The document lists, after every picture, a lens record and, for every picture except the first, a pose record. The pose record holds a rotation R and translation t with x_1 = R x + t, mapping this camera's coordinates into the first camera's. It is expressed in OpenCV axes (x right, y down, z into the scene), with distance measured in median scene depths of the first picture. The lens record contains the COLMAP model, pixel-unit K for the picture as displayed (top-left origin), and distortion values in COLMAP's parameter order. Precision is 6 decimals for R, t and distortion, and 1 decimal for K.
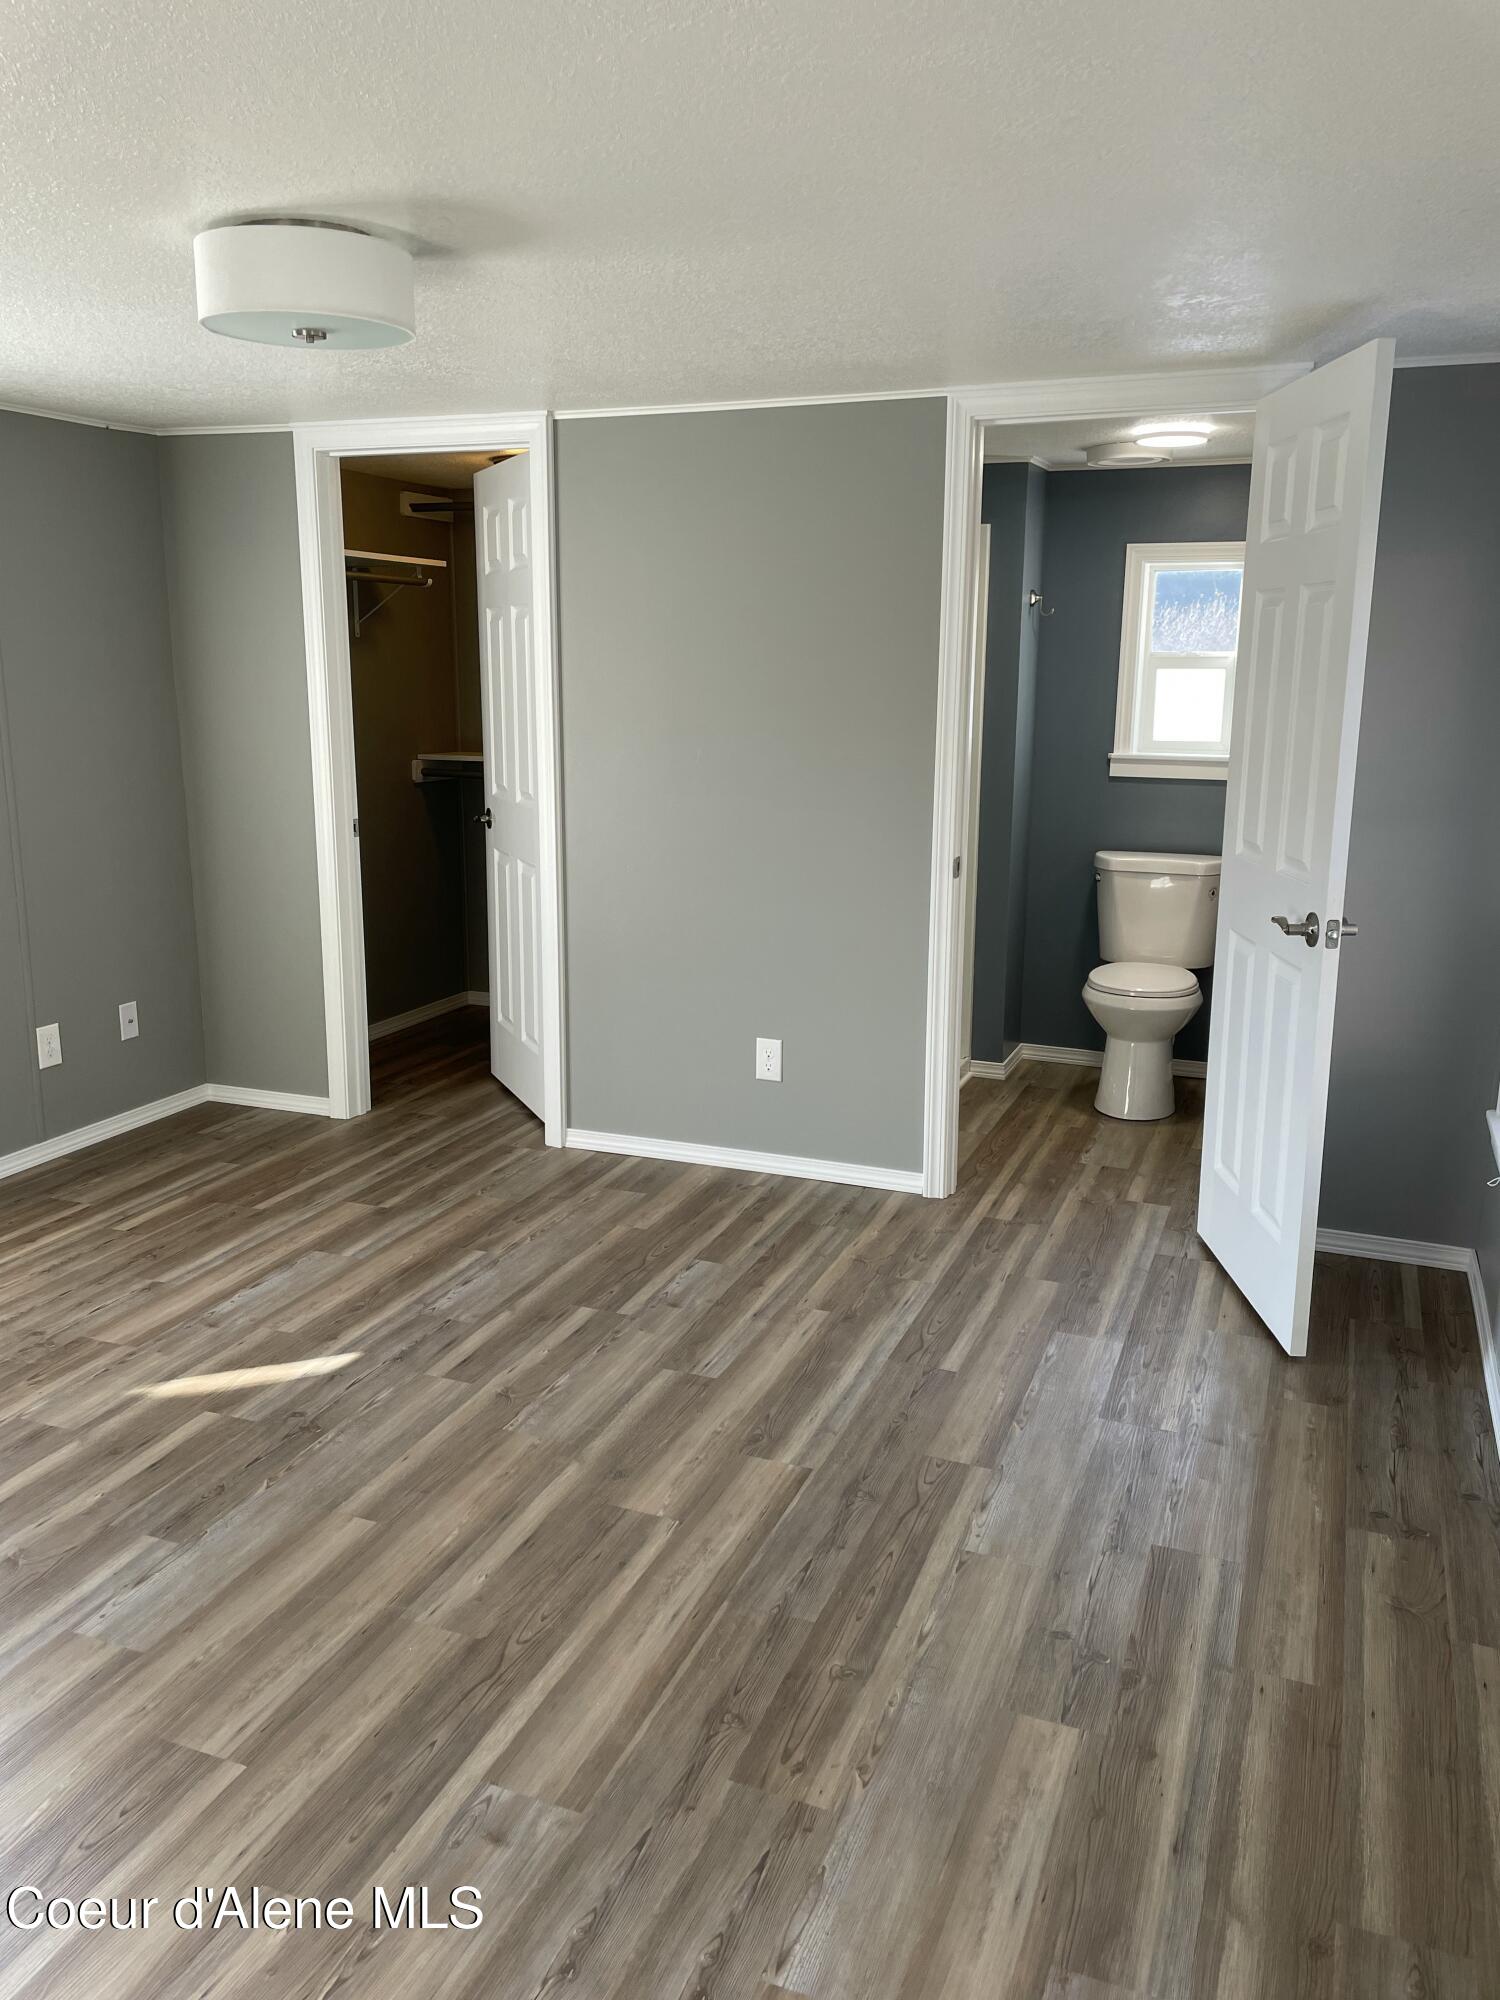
lens RADIAL K [[1520.6, 0, 750.6], [0, 1520.6, 989.7], [0, 0, 1]] dist [0.096207, -0.113910]
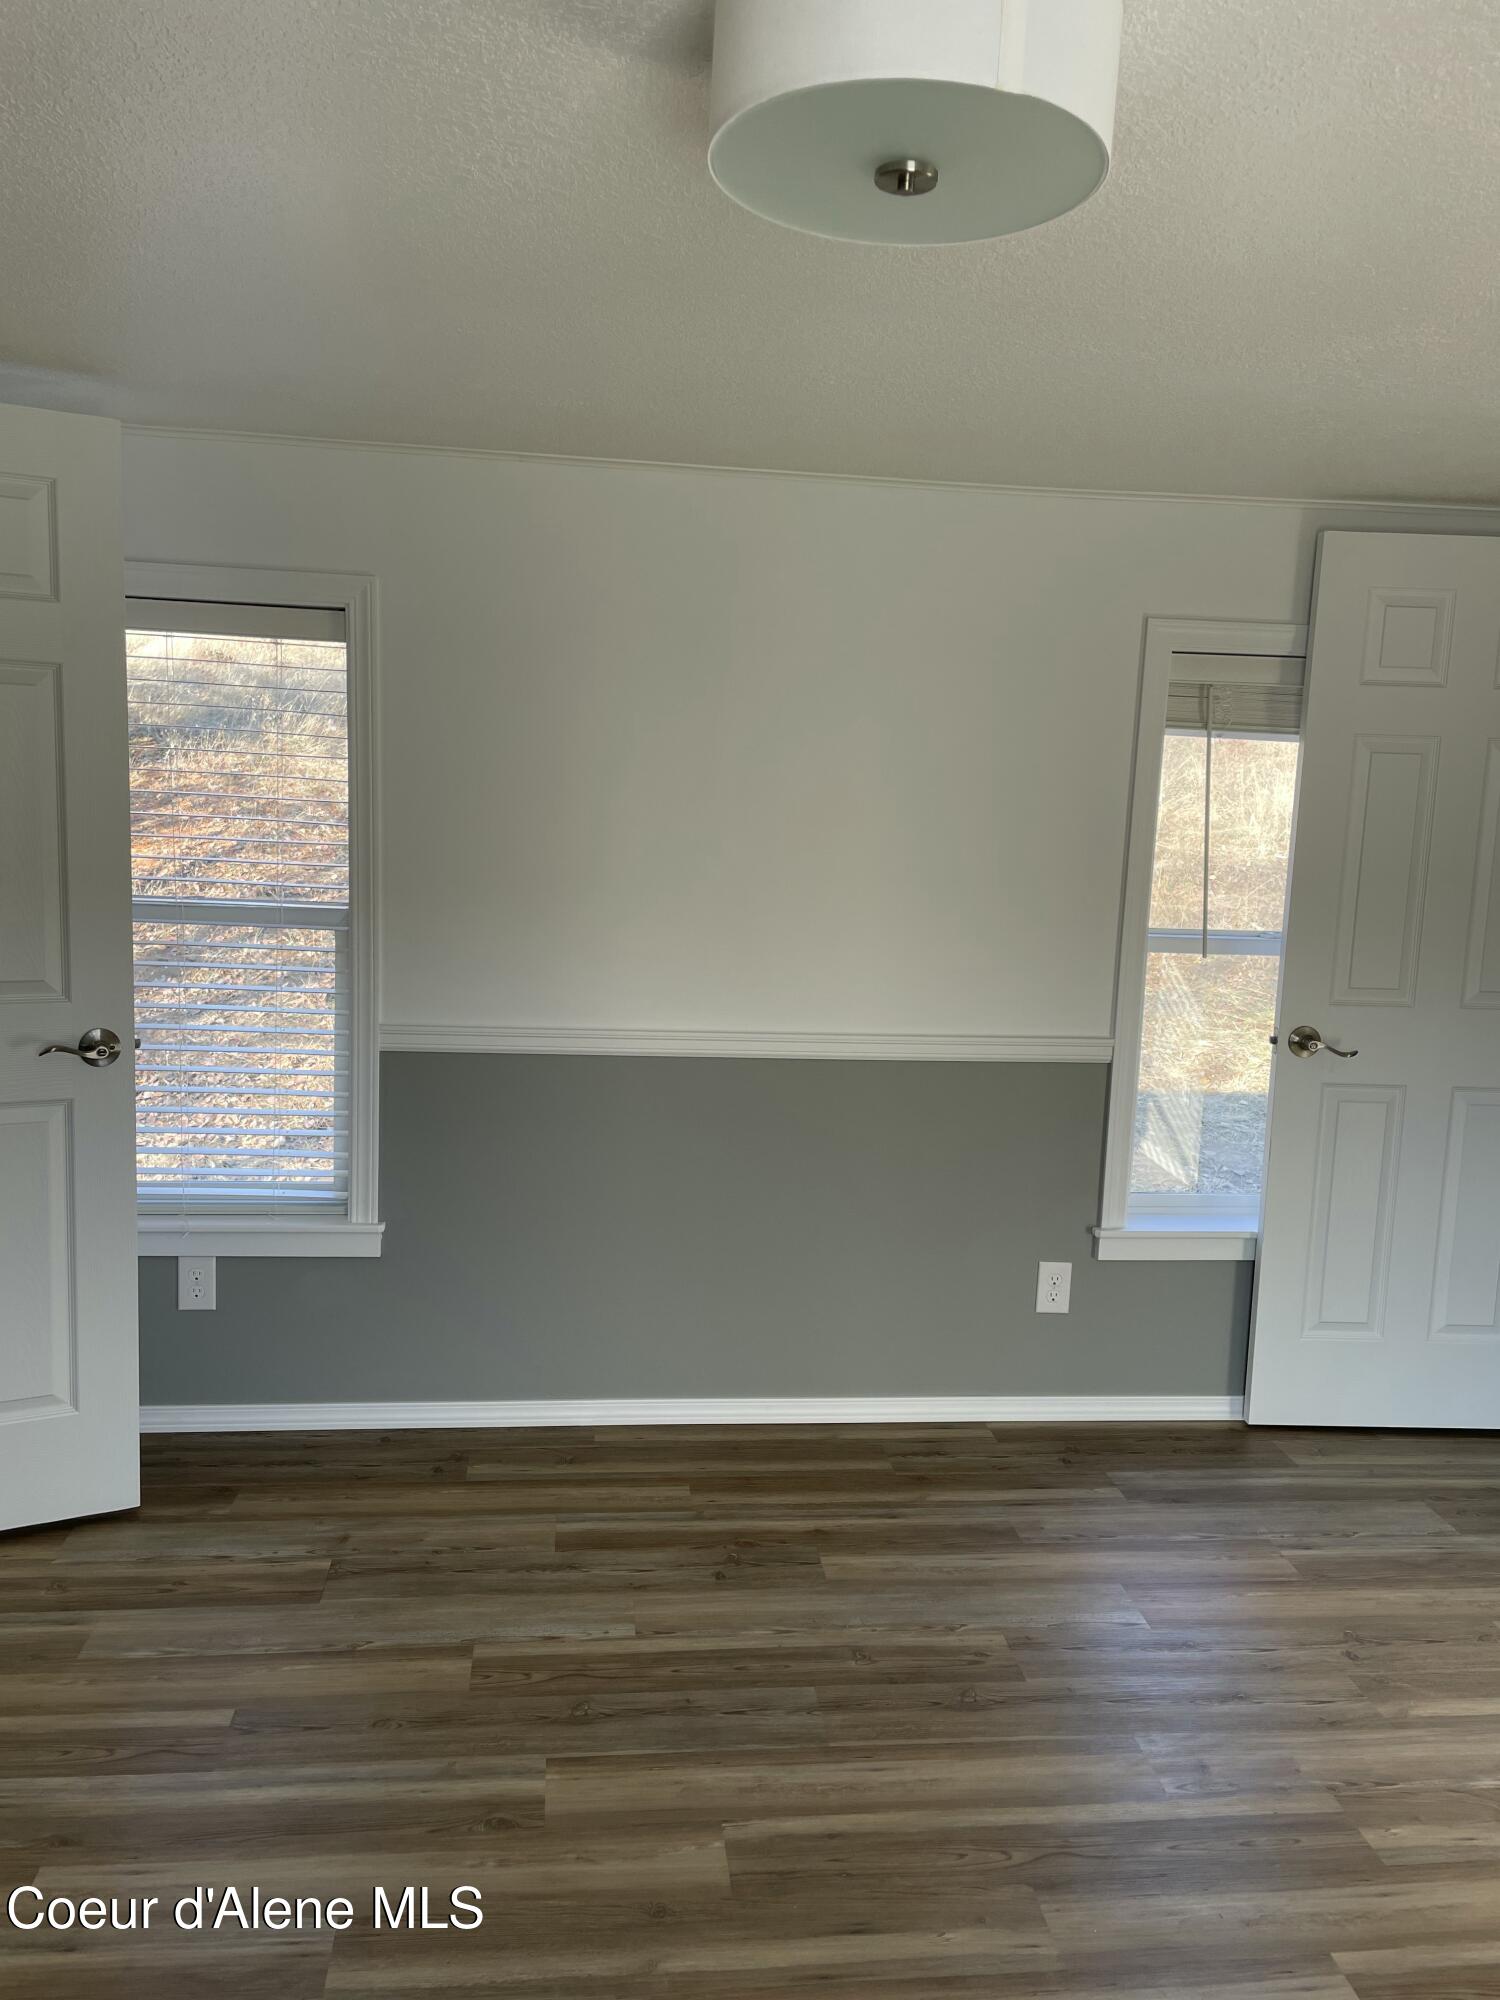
lens RADIAL K [[1520.6, 0, 749.4], [0, 1520.6, 1007.9], [0, 0, 1]] dist [0.096207, -0.113910]
pose [[-0.474023, -0.153944, 0.866951, -0.781189], [0.144955, 0.957521, 0.249284, -0.303110], [-0.868499, 0.243835, -0.431572, 1.382637]]
